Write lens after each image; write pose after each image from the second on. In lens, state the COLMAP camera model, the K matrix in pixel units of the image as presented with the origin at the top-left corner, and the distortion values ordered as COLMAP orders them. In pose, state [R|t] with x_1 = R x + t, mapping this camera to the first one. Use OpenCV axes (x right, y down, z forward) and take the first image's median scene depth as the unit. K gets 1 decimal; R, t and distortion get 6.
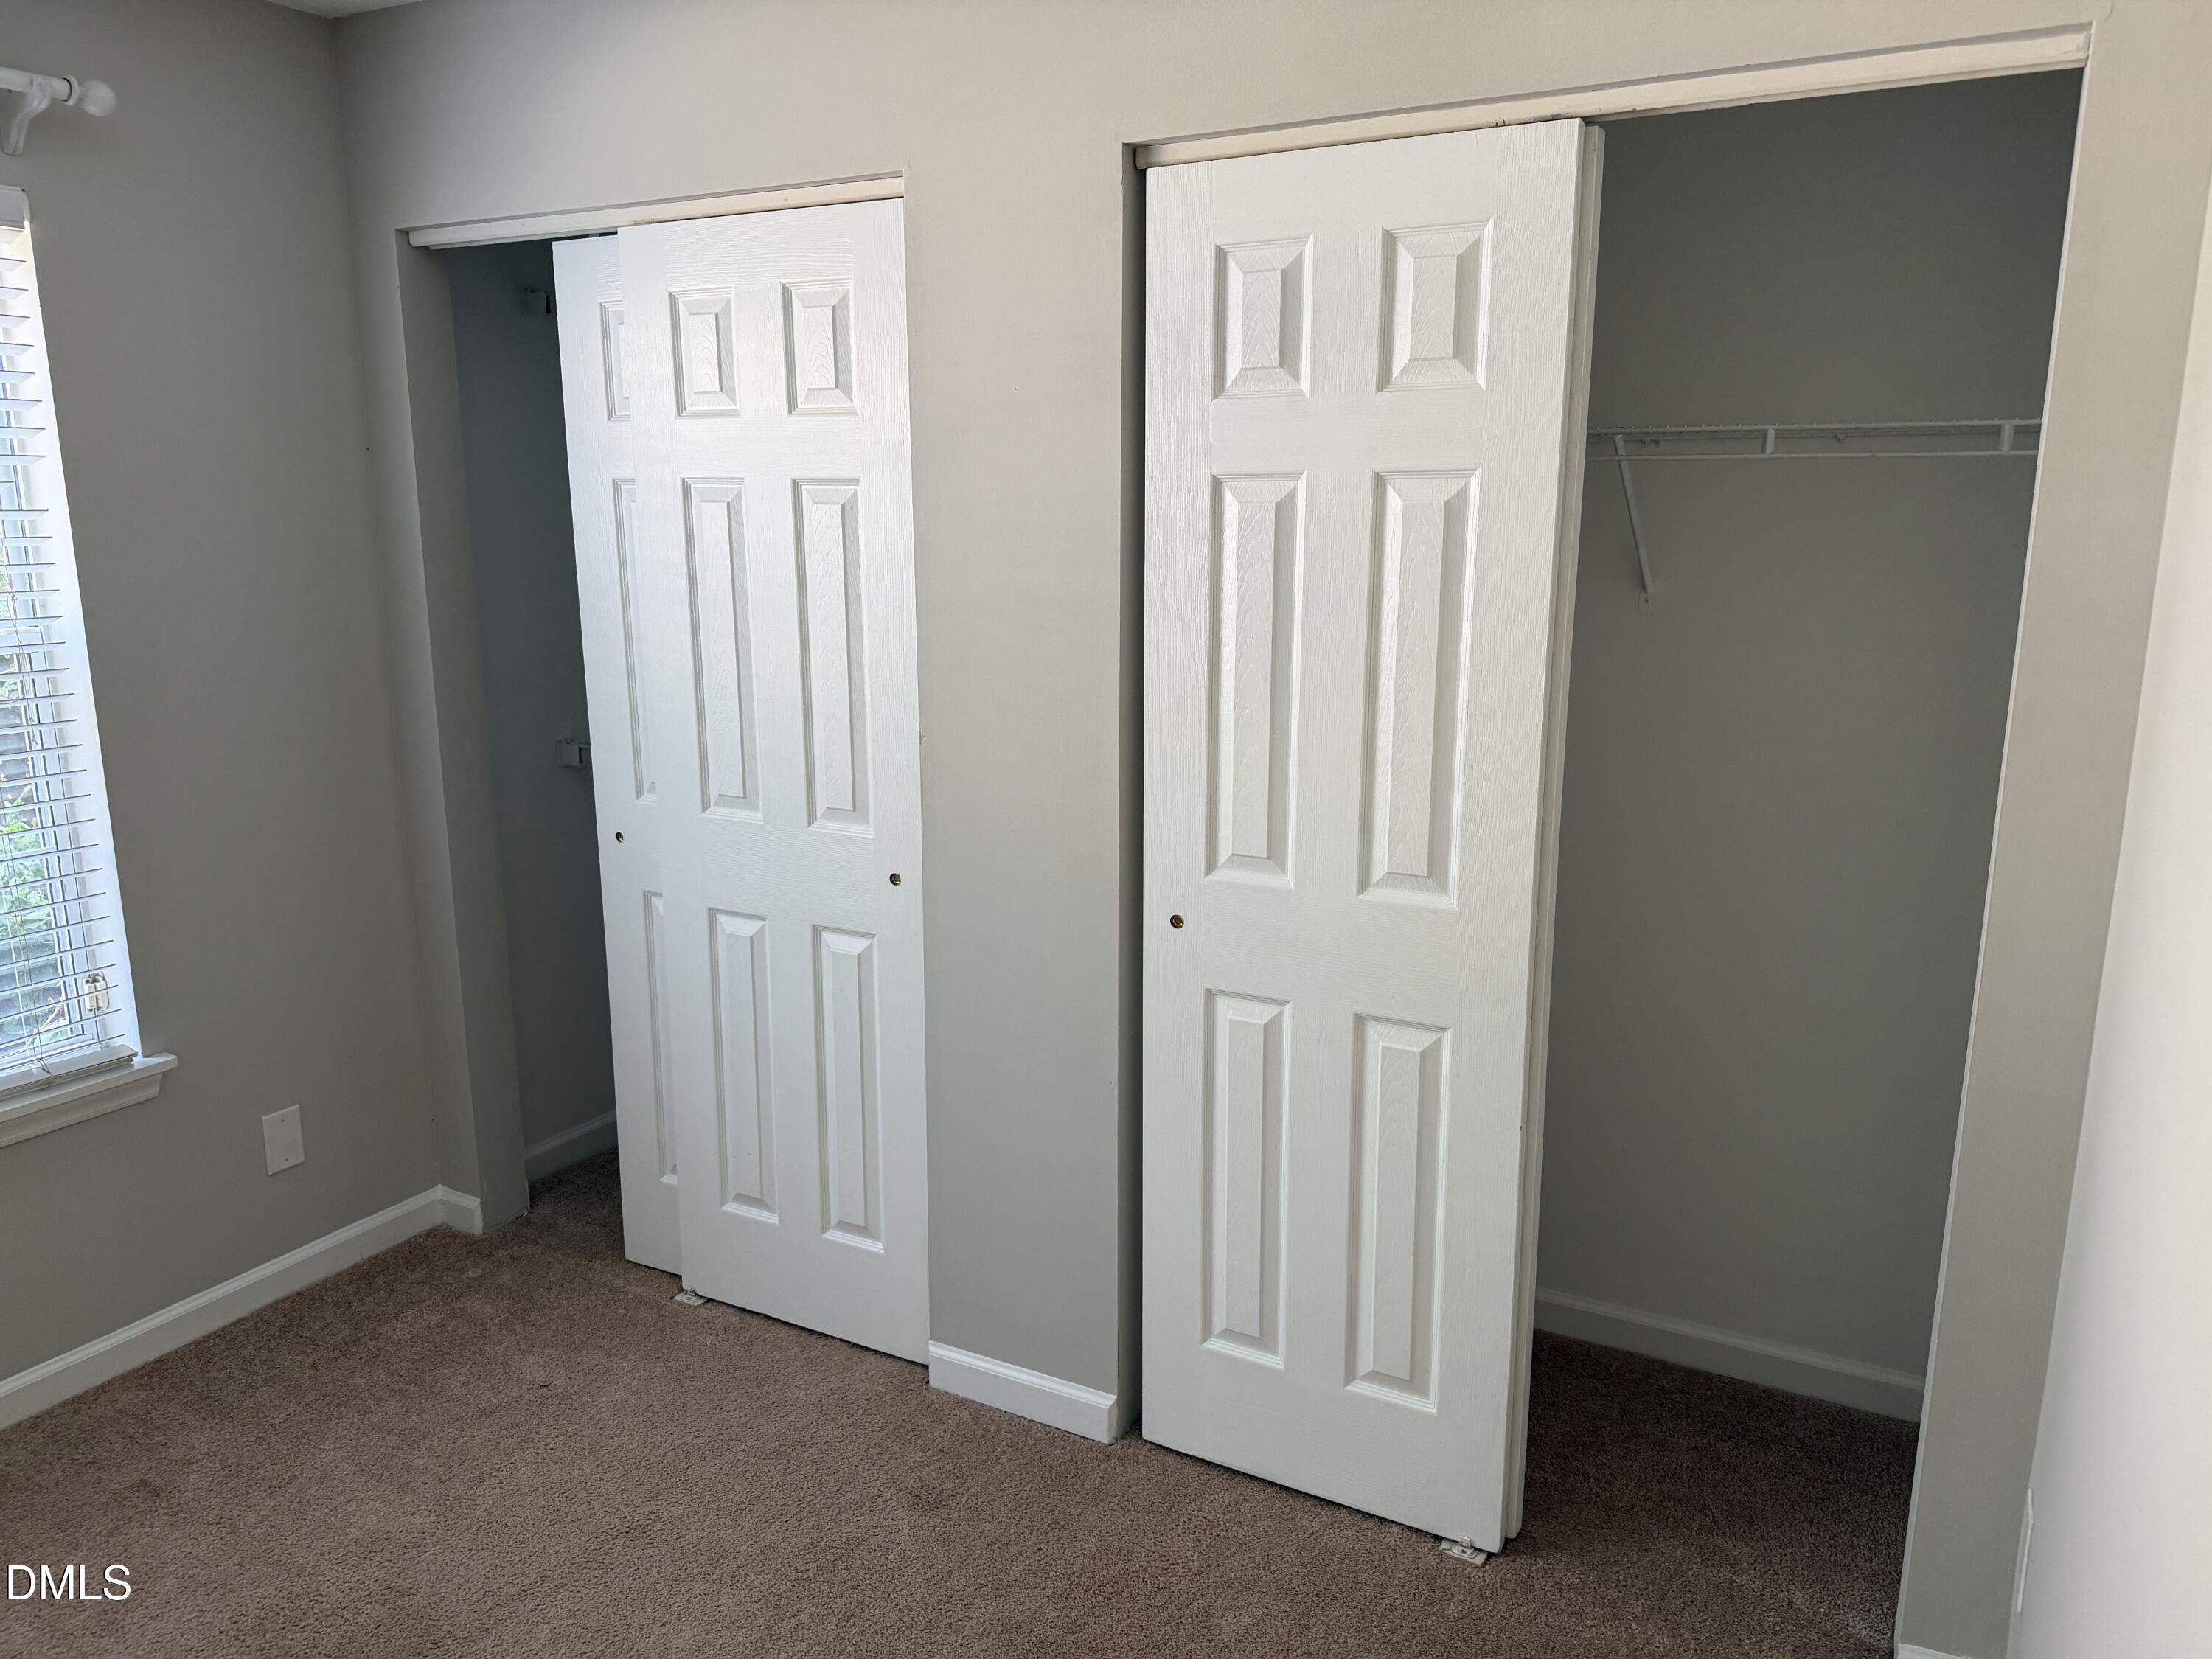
lens RADIAL K [[1593.8, 0, 1109.4], [0, 1593.8, 820.4], [0, 0, 1]] dist [0.005163, -0.000946]
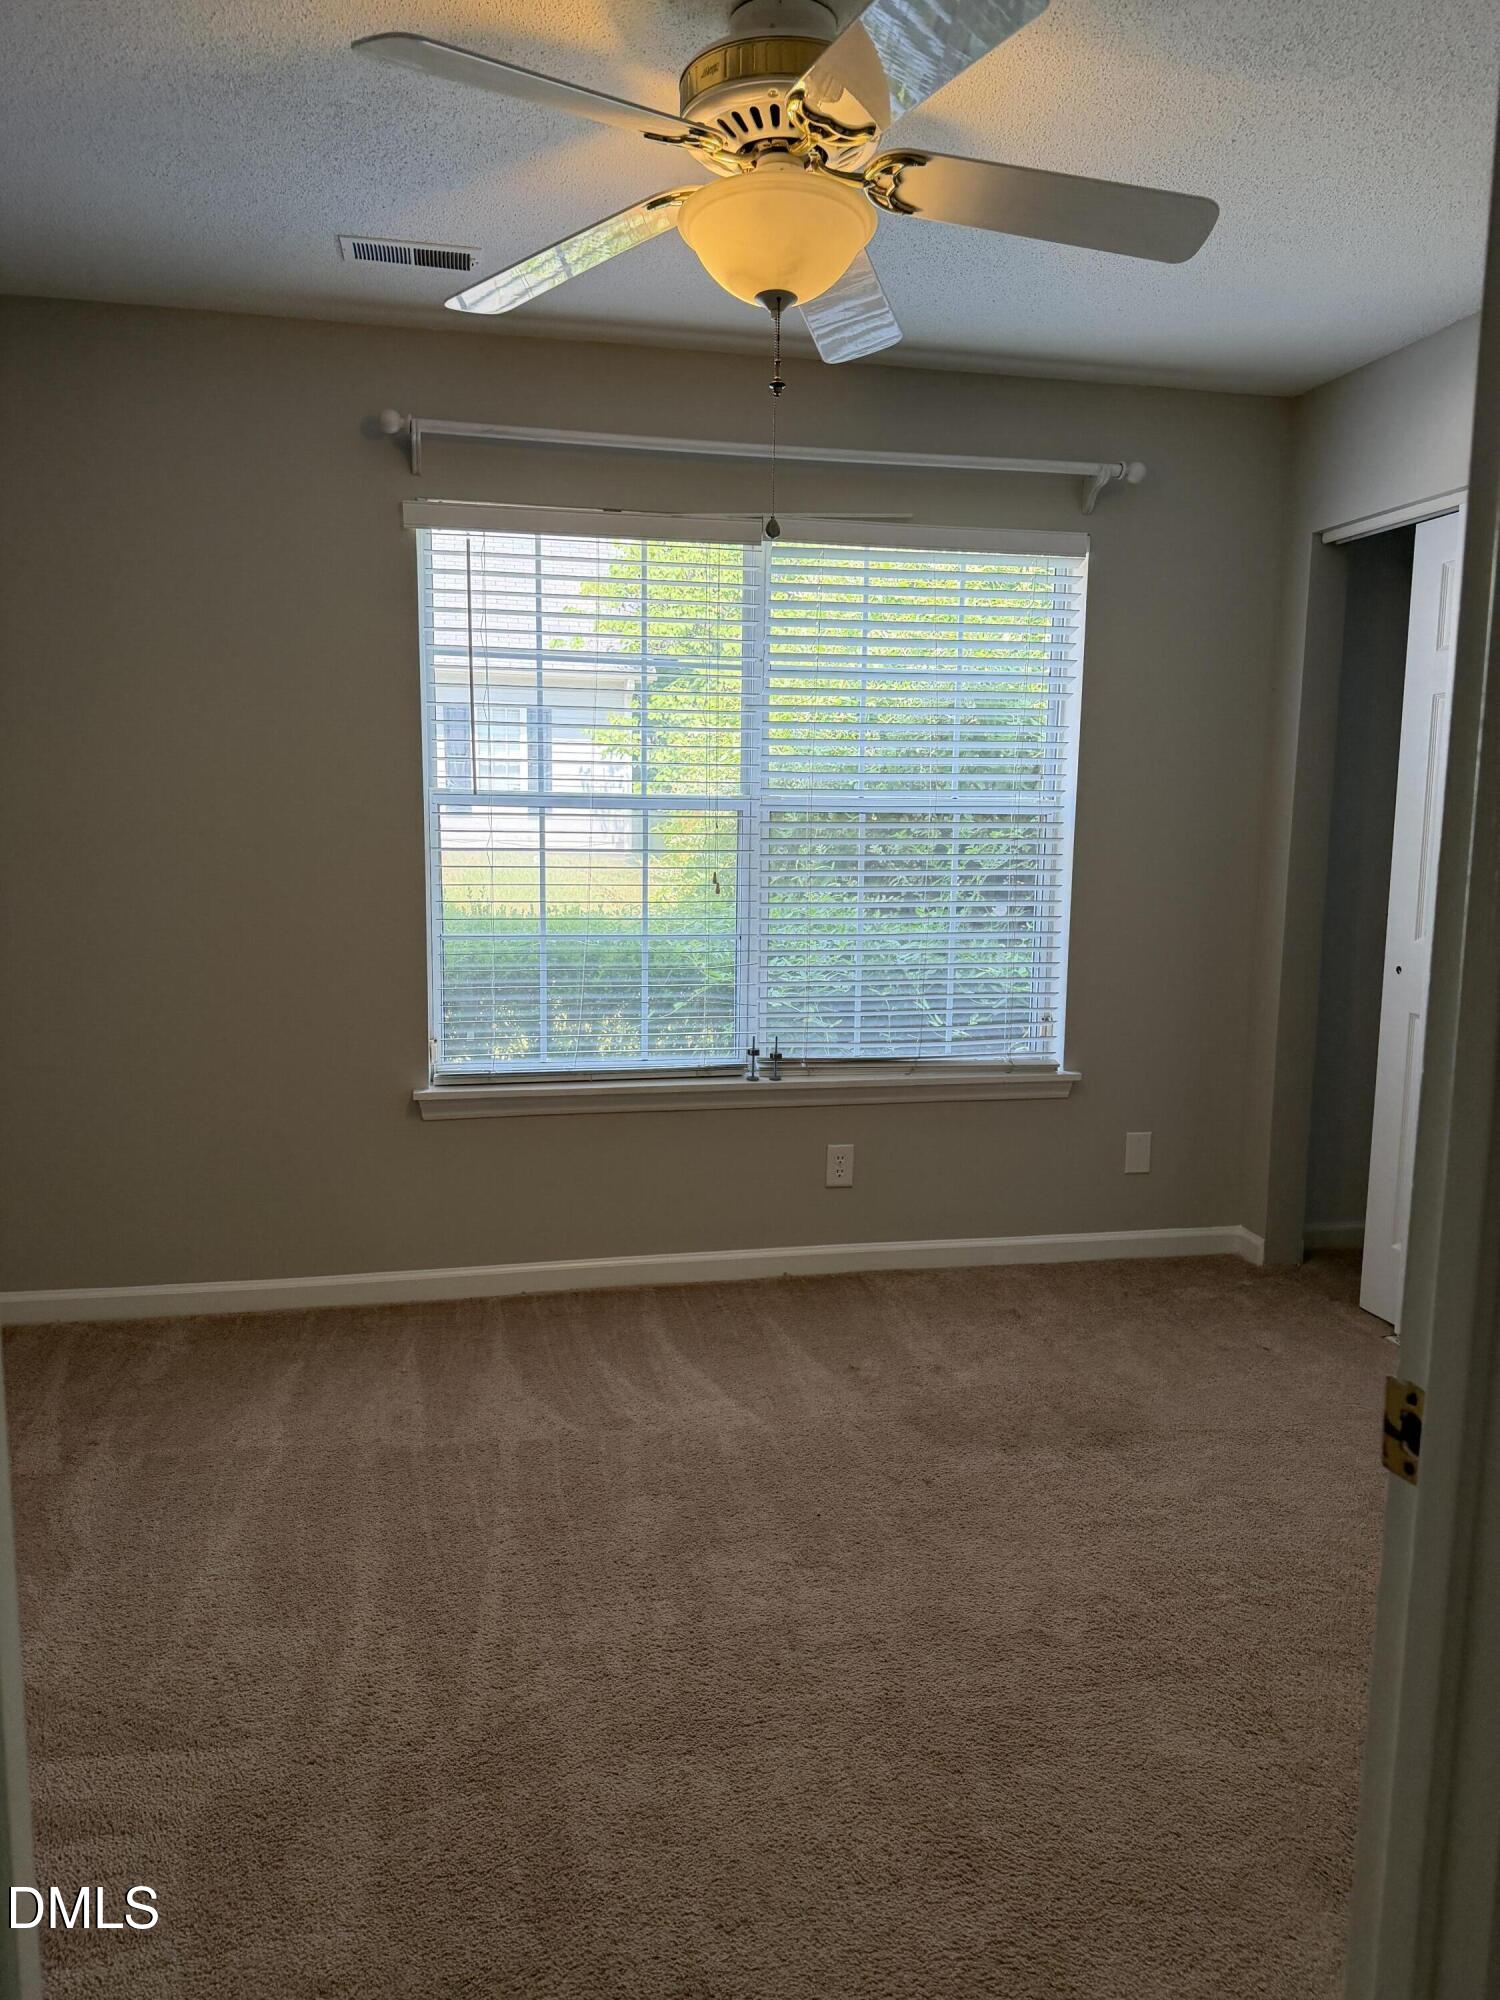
lens RADIAL K [[1404.4, 0, 750.0], [0, 1404.4, 1000.0], [0, 0, 1]] dist [0.123259, -0.189183]
pose [[0.662028, 0.114802, -0.740634, 0.218147], [-0.169957, 0.985451, 0.000831, 0.128114], [0.729954, 0.125326, 0.671908, -0.179893]]
